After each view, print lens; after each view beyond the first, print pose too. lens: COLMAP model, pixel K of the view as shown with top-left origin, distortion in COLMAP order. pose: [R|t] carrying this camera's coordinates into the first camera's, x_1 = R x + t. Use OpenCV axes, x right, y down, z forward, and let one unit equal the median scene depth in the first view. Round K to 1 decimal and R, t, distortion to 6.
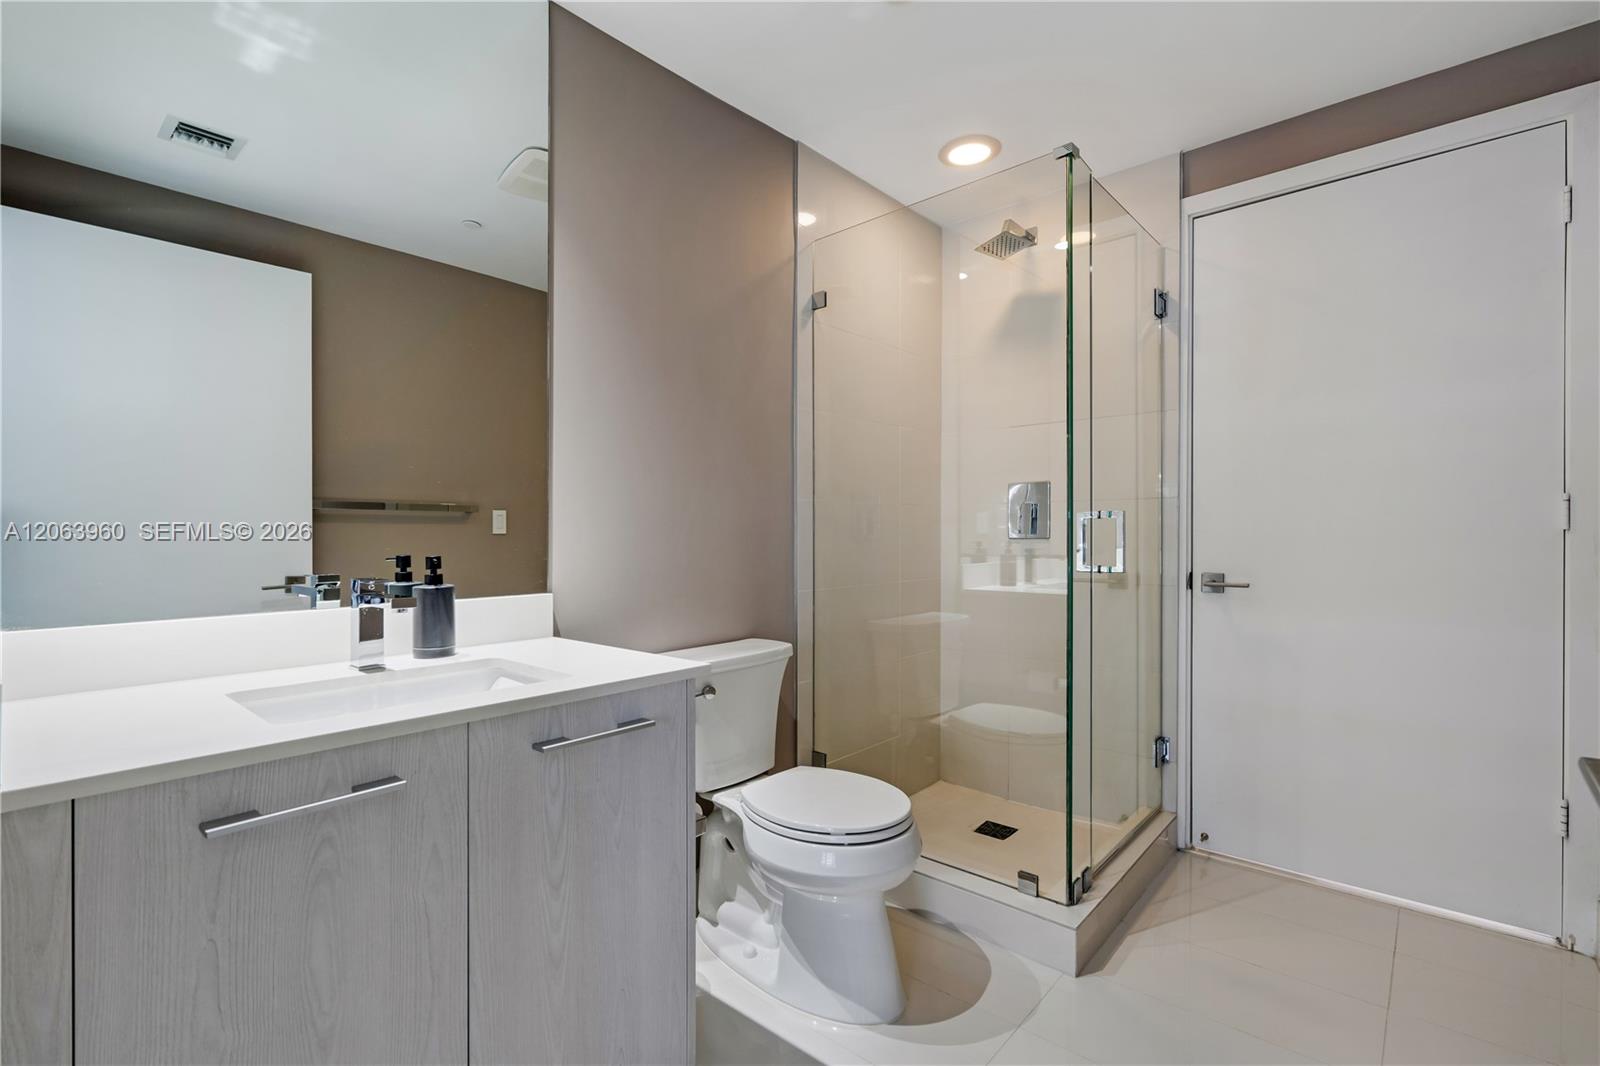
lens RADIAL K [[728.8, 0, 800.0], [0, 728.8, 533.0], [0, 0, 1]] dist [-0.001736, 0.000583]
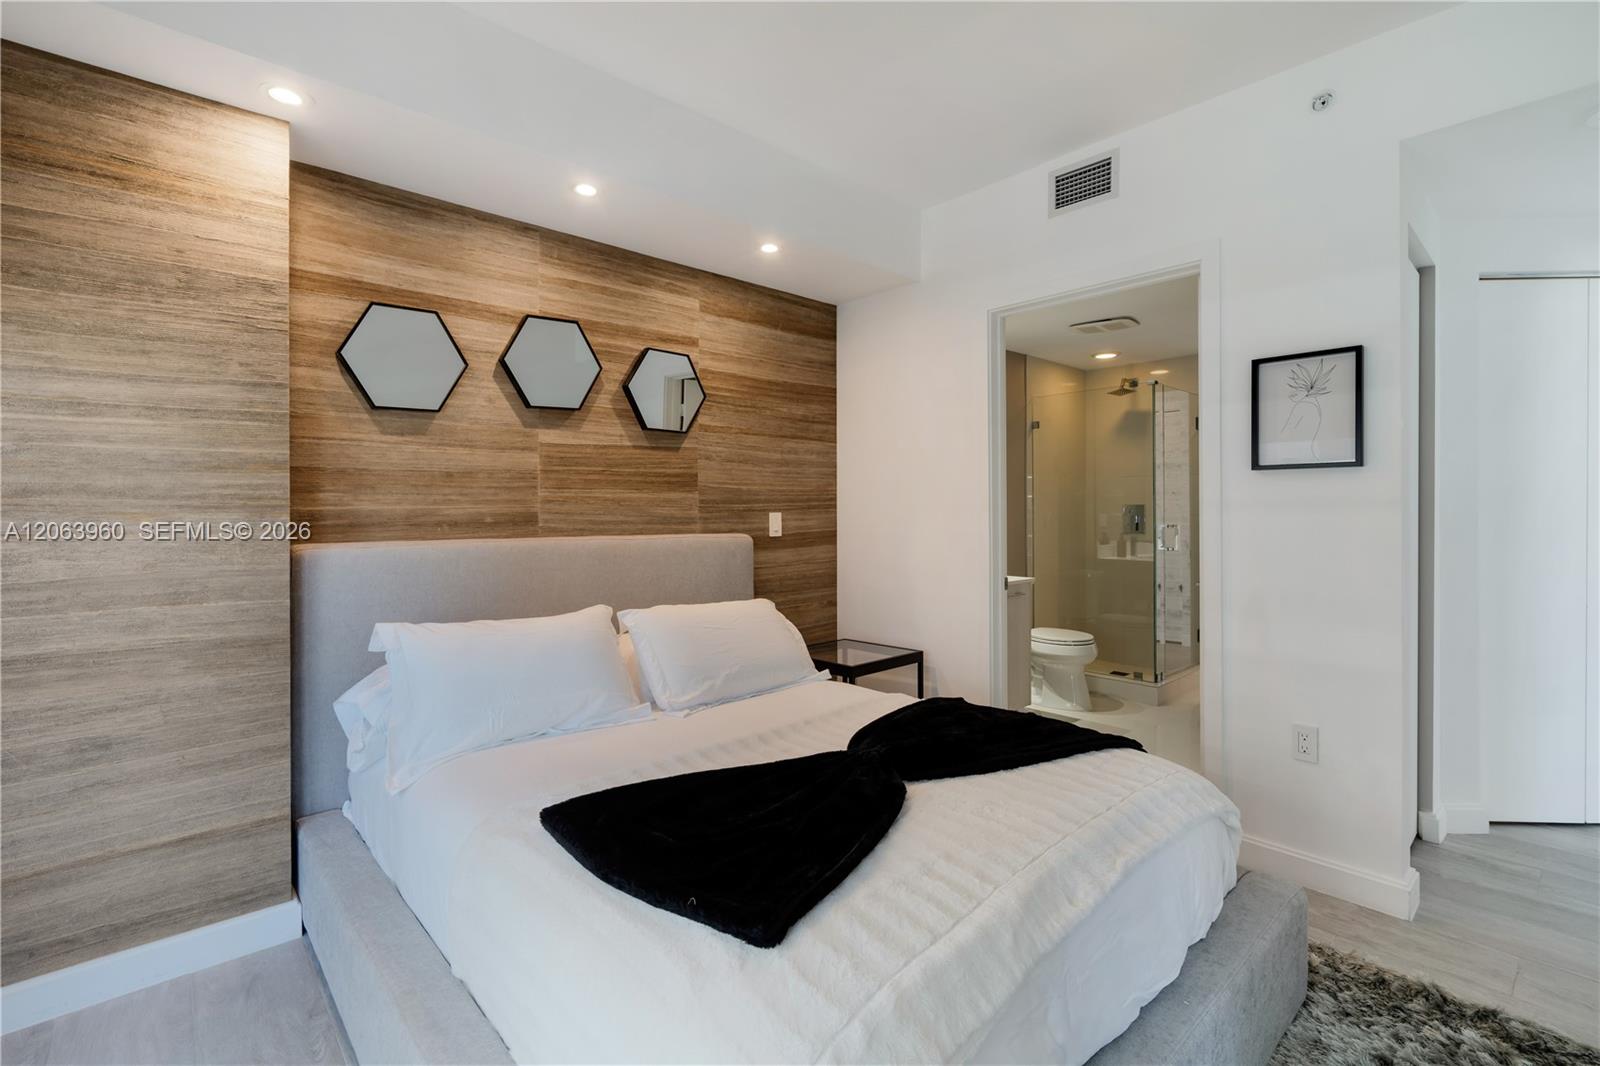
lens RADIAL K [[734.6, 0, 813.2], [0, 734.6, 508.5], [0, 0, 1]] dist [-0.001954, 0.001169]
pose [[0.995860, -0.003797, -0.090825, -0.405609], [0.003785, 0.999993, -0.000307, -0.066195], [0.090825, -0.000039, 0.995867, -1.159620]]
